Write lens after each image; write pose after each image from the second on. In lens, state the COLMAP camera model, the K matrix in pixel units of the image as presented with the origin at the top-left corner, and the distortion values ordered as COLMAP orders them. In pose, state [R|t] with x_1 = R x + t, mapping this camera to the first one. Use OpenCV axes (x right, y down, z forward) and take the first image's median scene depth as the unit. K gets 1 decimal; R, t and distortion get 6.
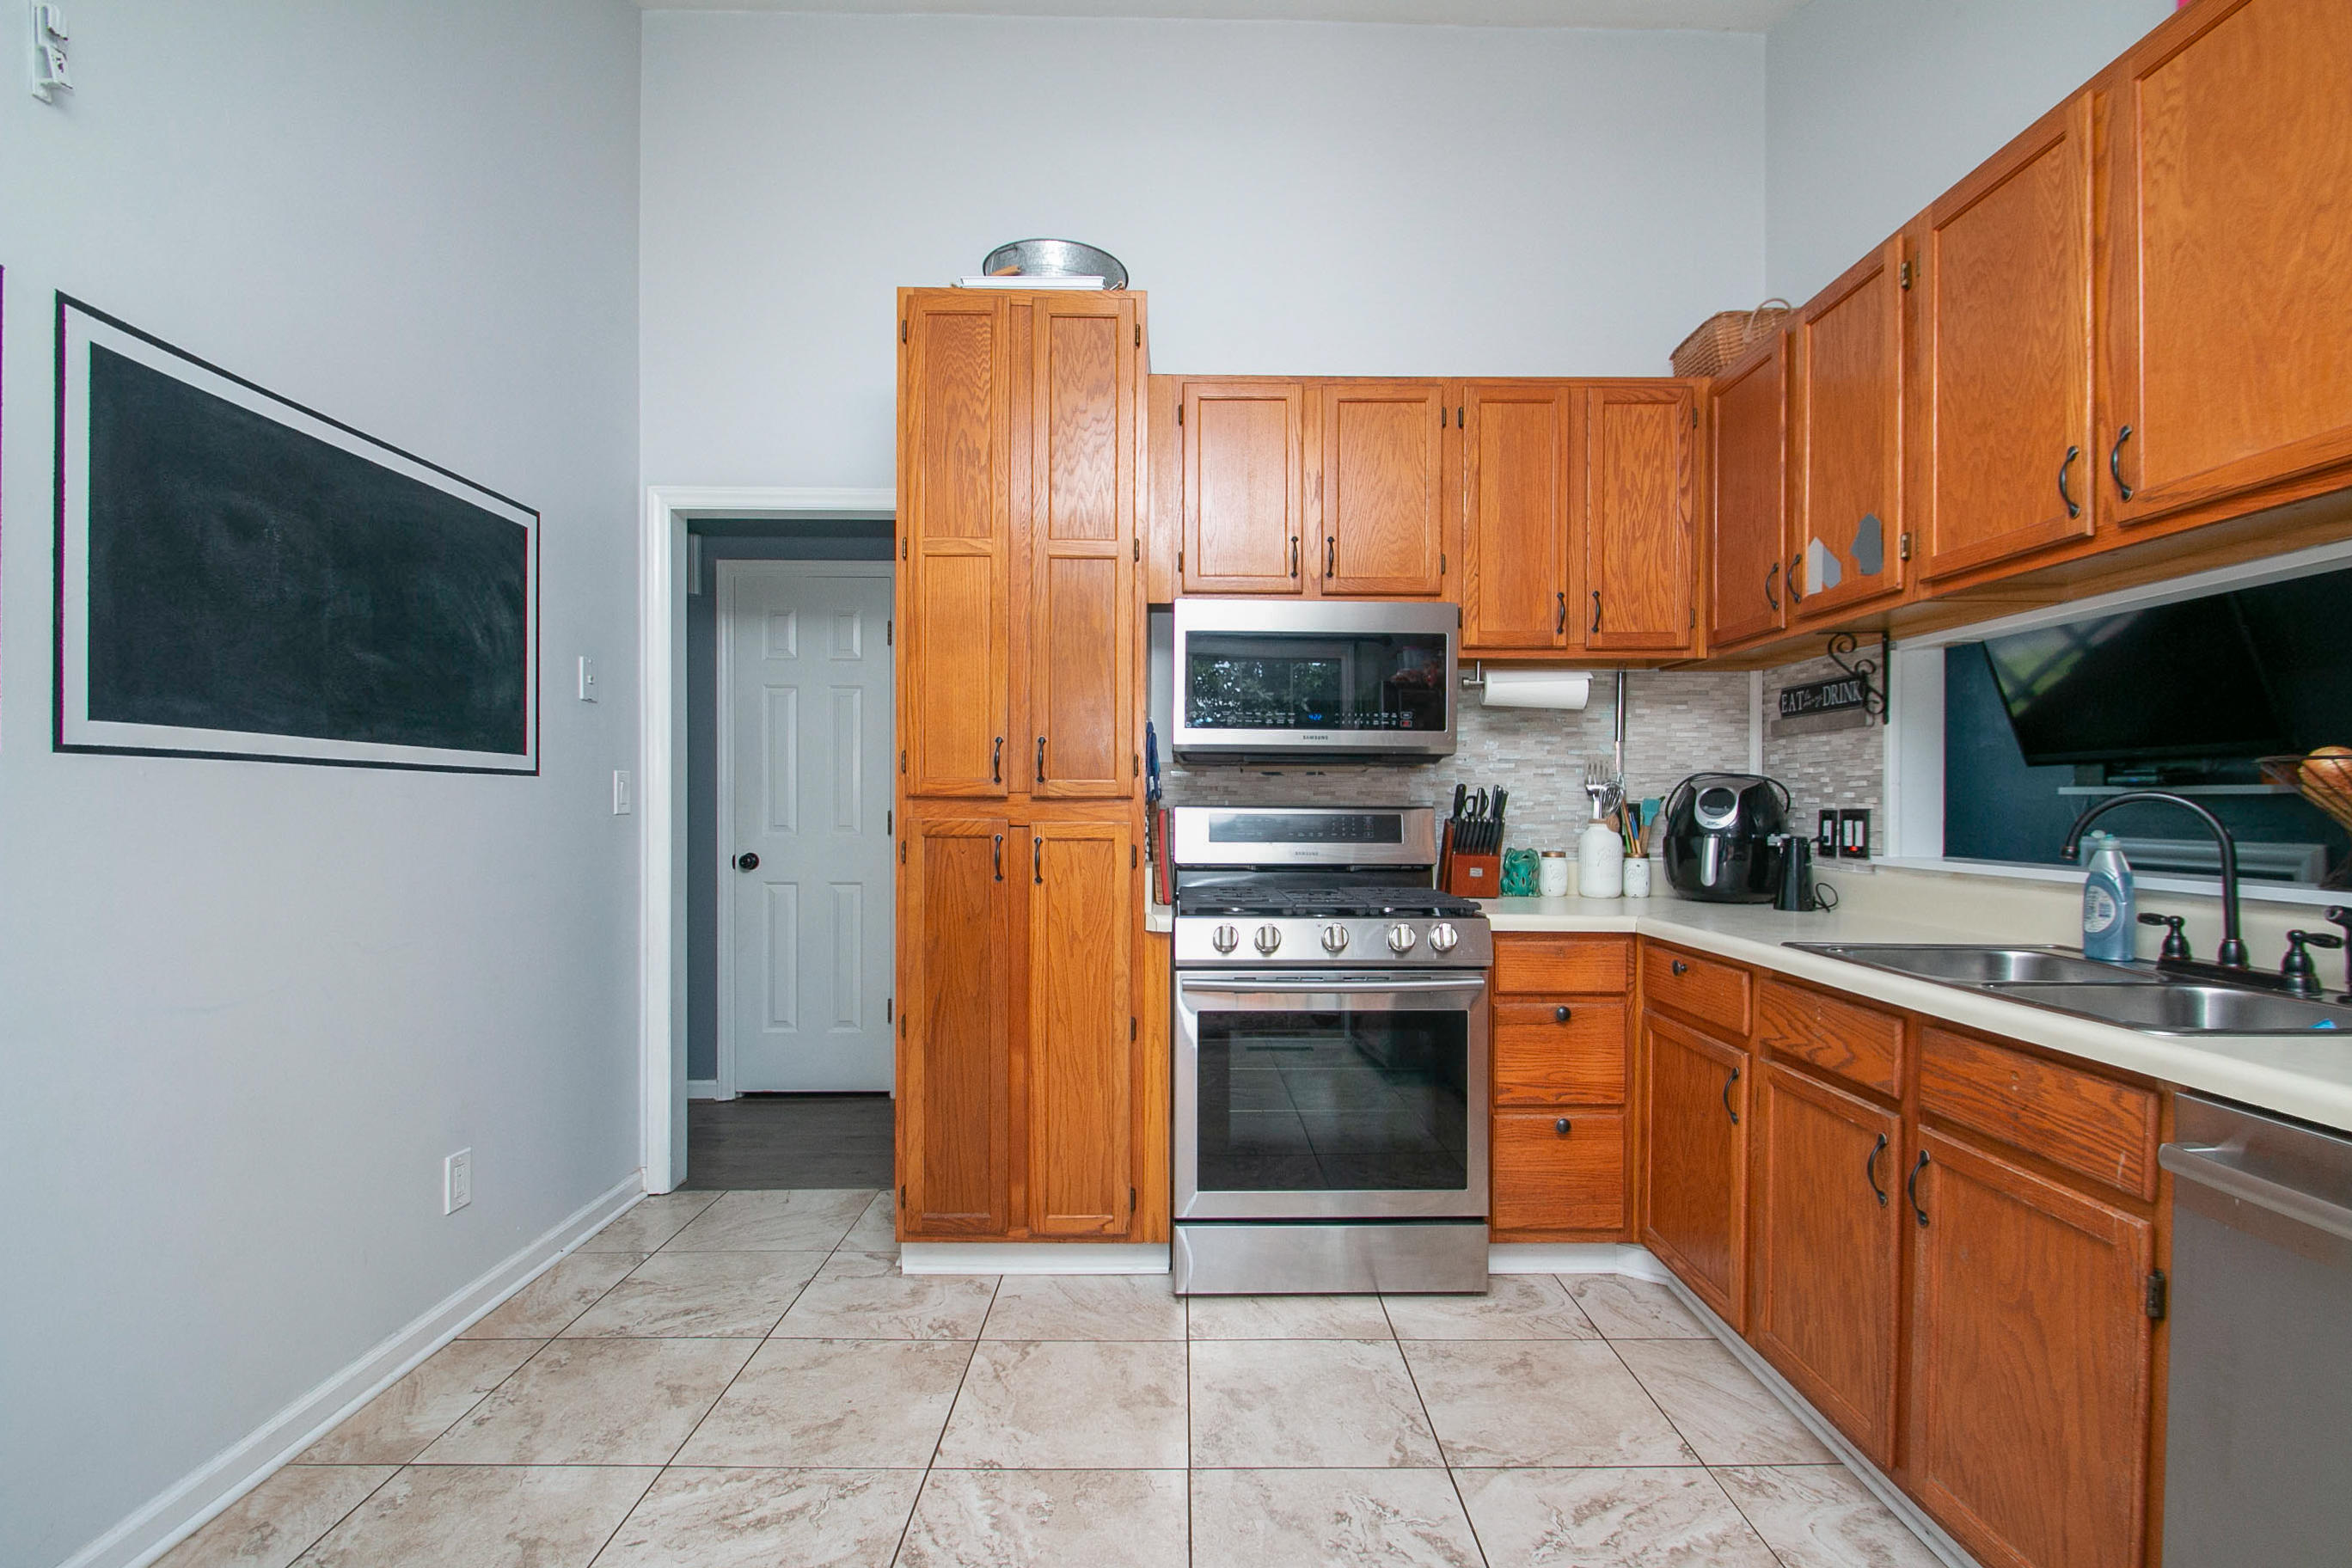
lens RADIAL K [[1065.7, 0, 1181.5], [0, 1065.7, 798.8], [0, 0, 1]] dist [0.001822, -0.012483]
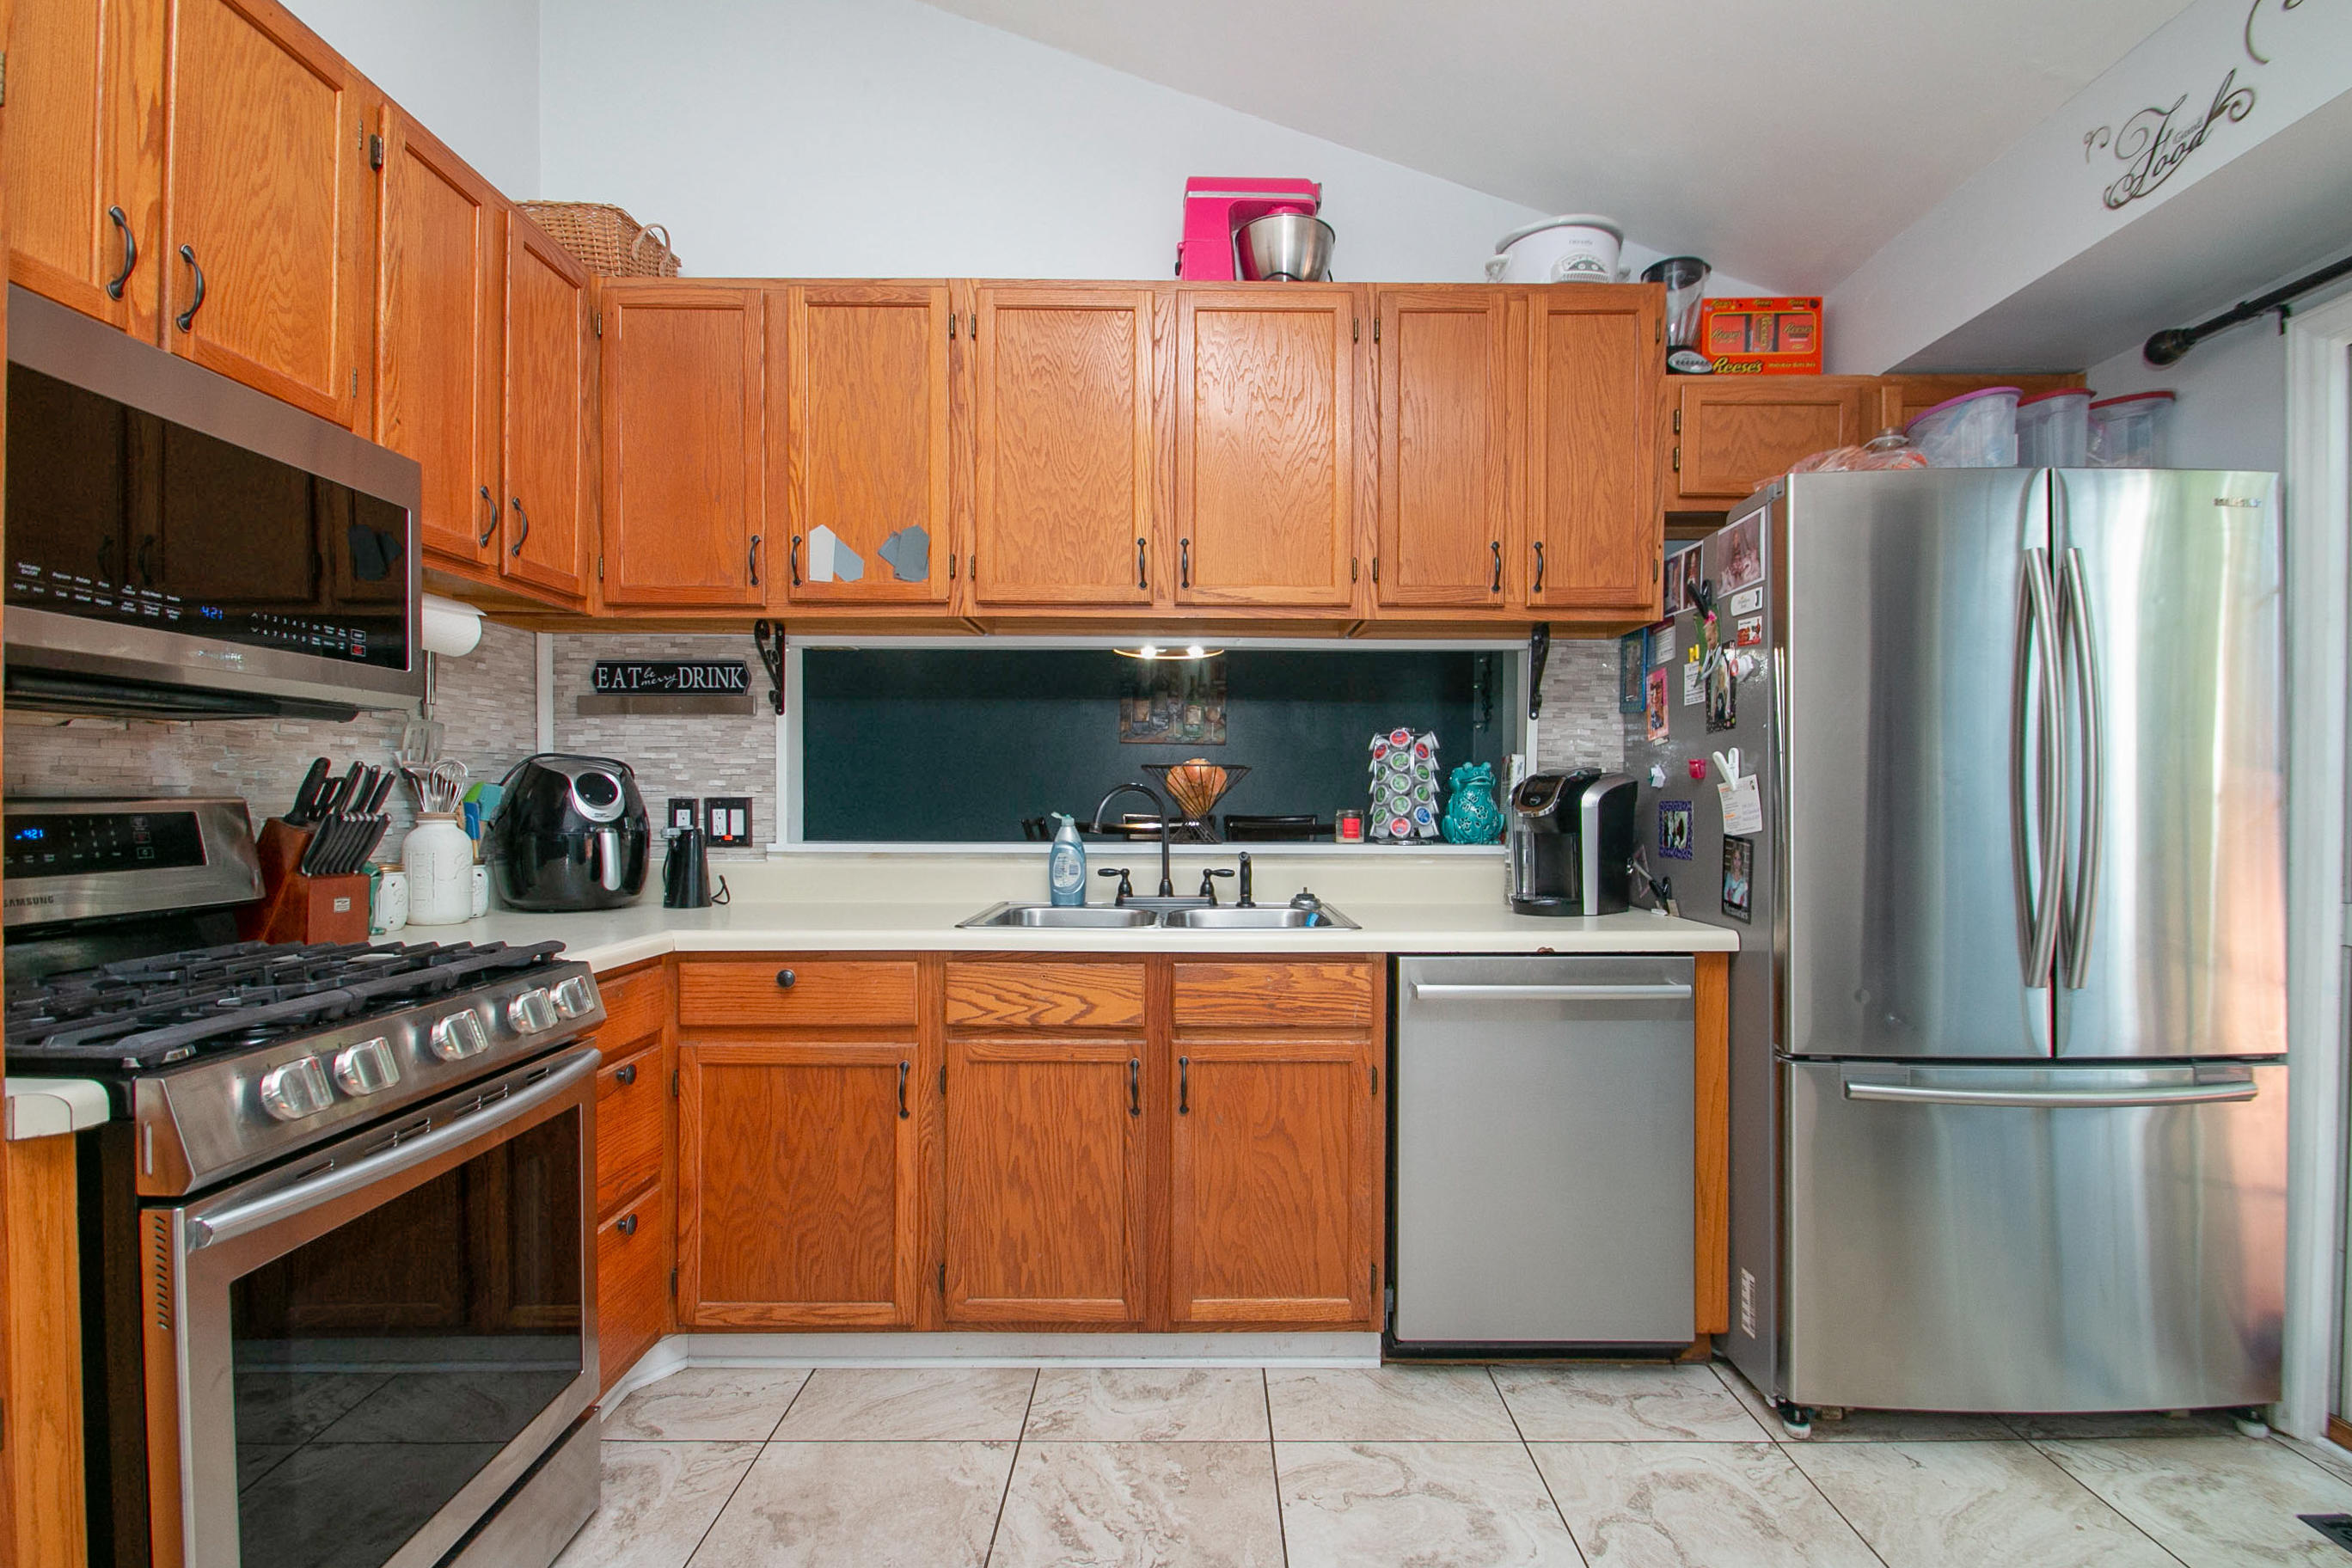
lens RADIAL K [[1096.2, 0, 1186.4], [0, 1096.2, 804.2], [0, 0, 1]] dist [0.010642, -0.014839]
pose [[0.008259, -0.012030, 0.999894, -0.473425], [-0.006372, 0.999907, 0.012083, 0.001202], [-0.999946, -0.006471, 0.008182, 0.711632]]
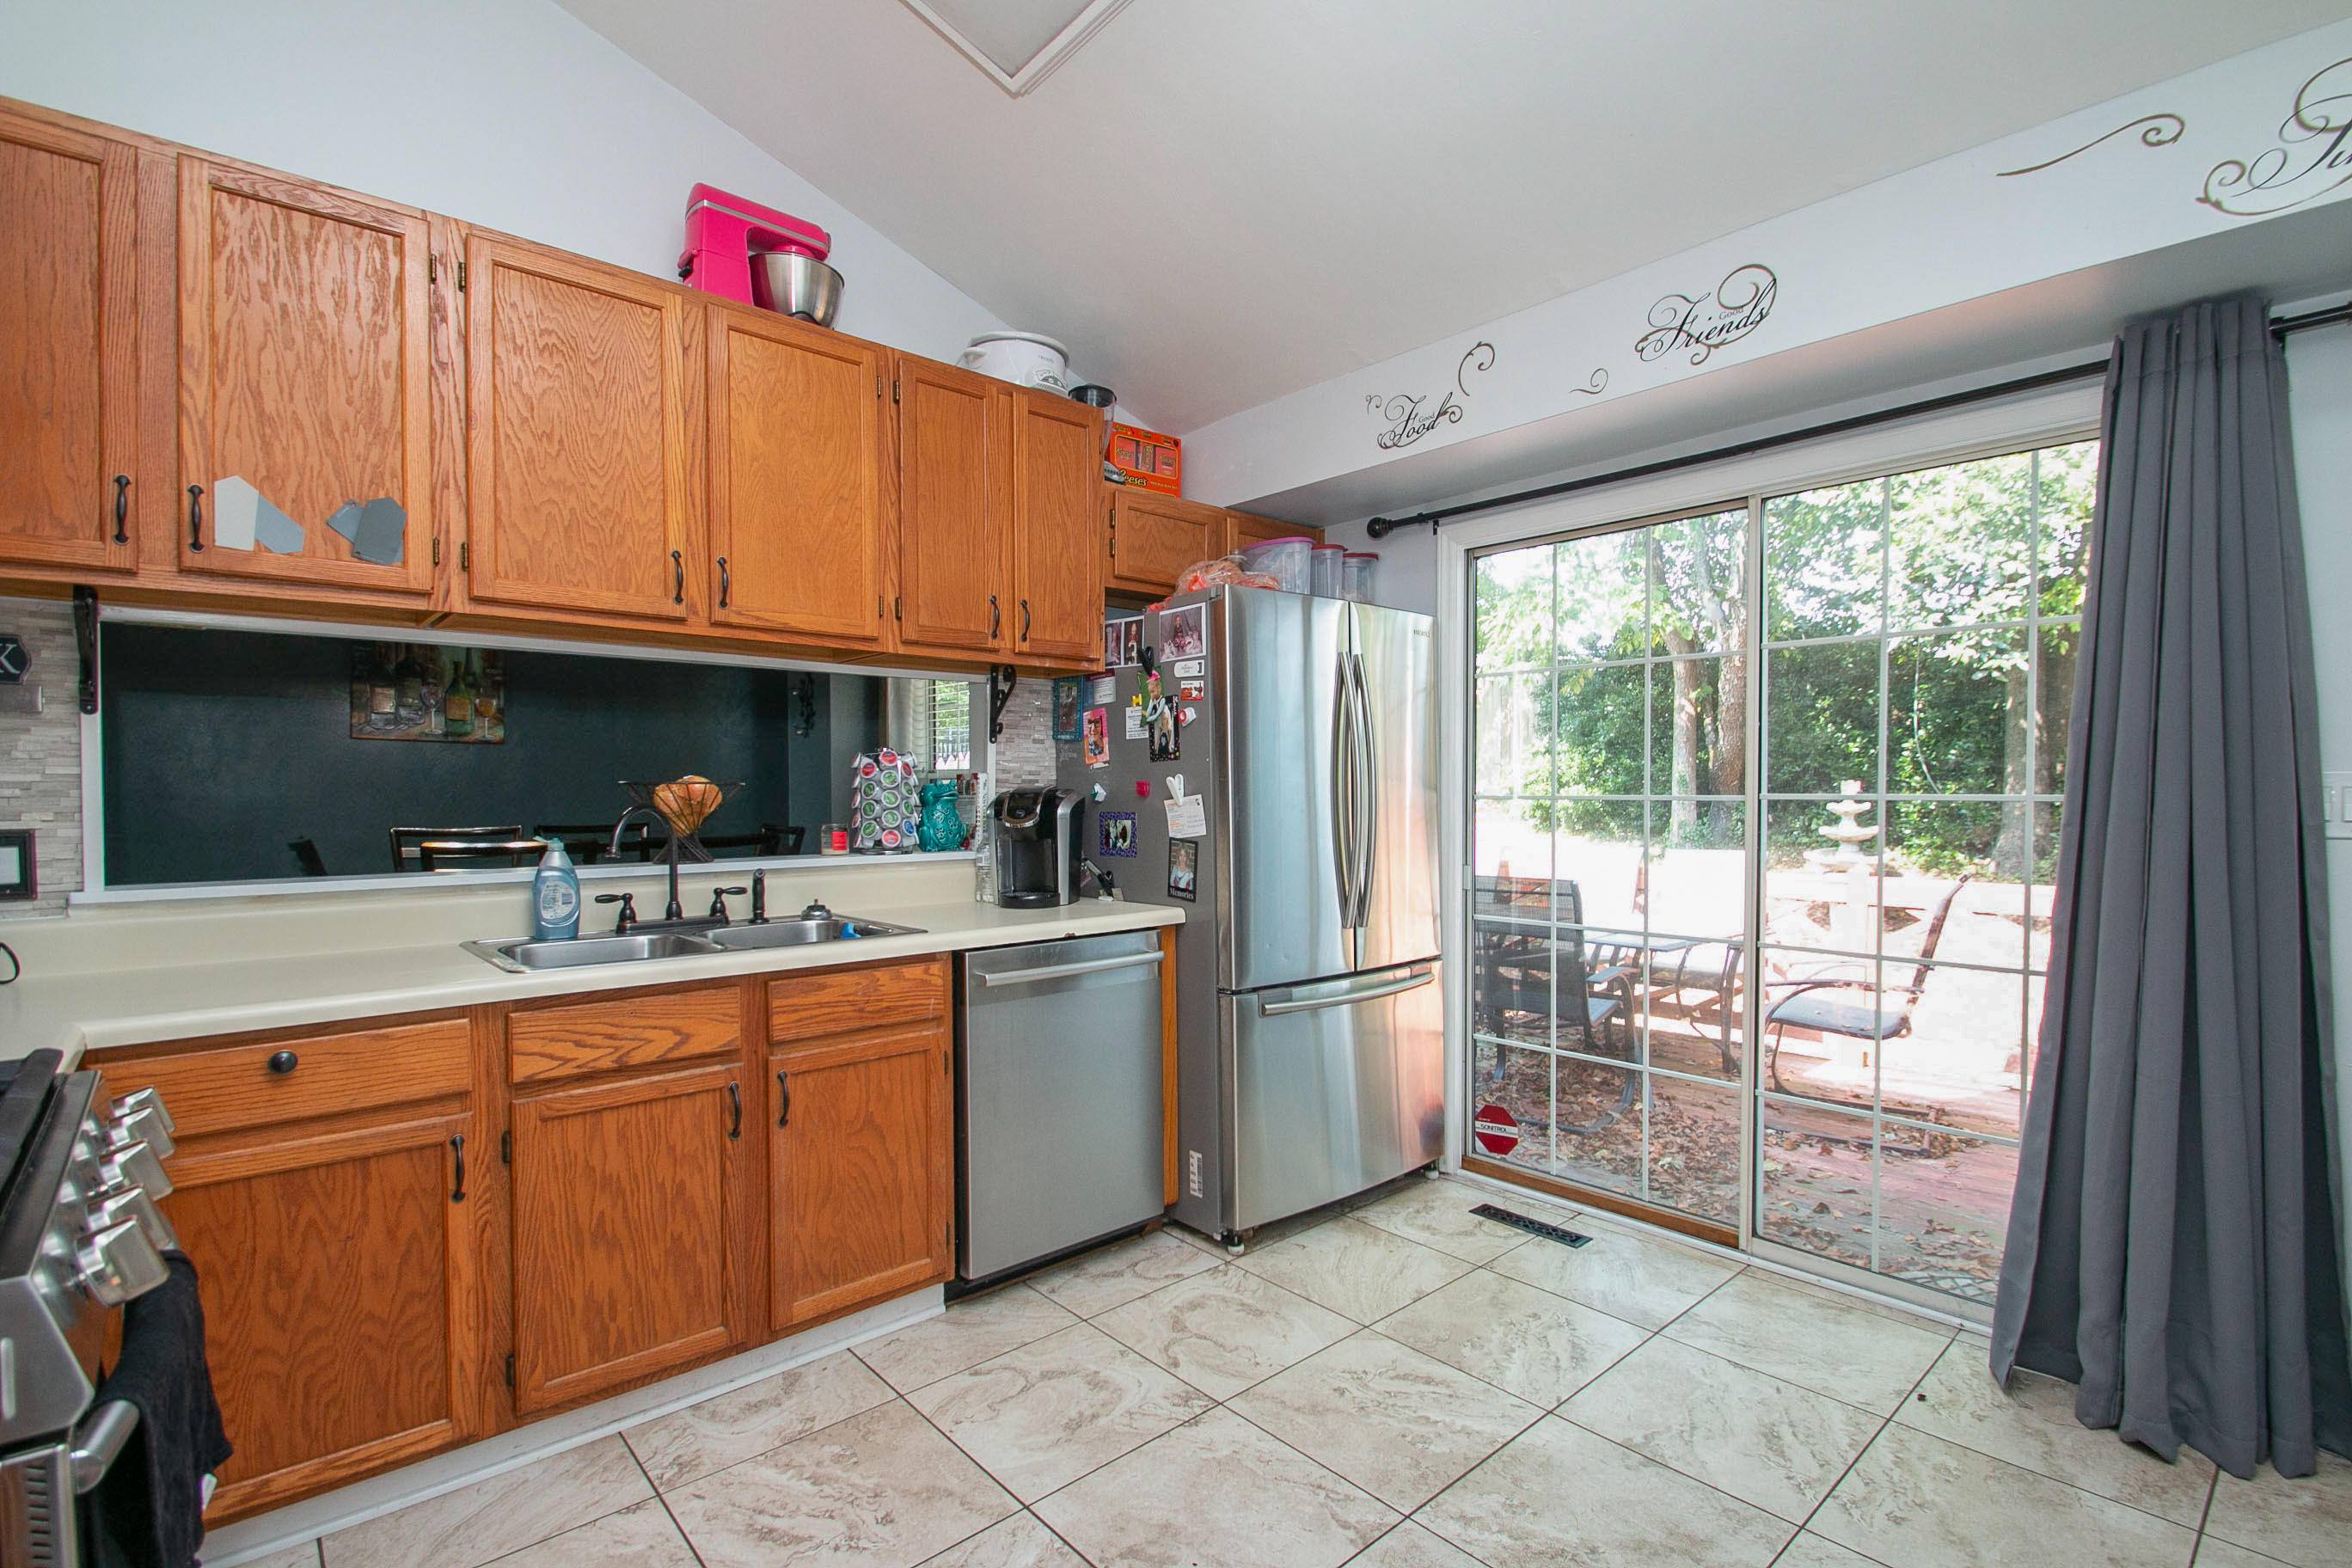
lens RADIAL K [[1096.2, 0, 1186.4], [0, 1096.2, 804.2], [0, 0, 1]] dist [0.010642, -0.014839]
pose [[-0.664640, -0.013019, 0.747050, -0.496977], [-0.001708, 0.999872, 0.015905, -0.024445], [-0.747161, 0.009295, -0.664578, 1.112358]]
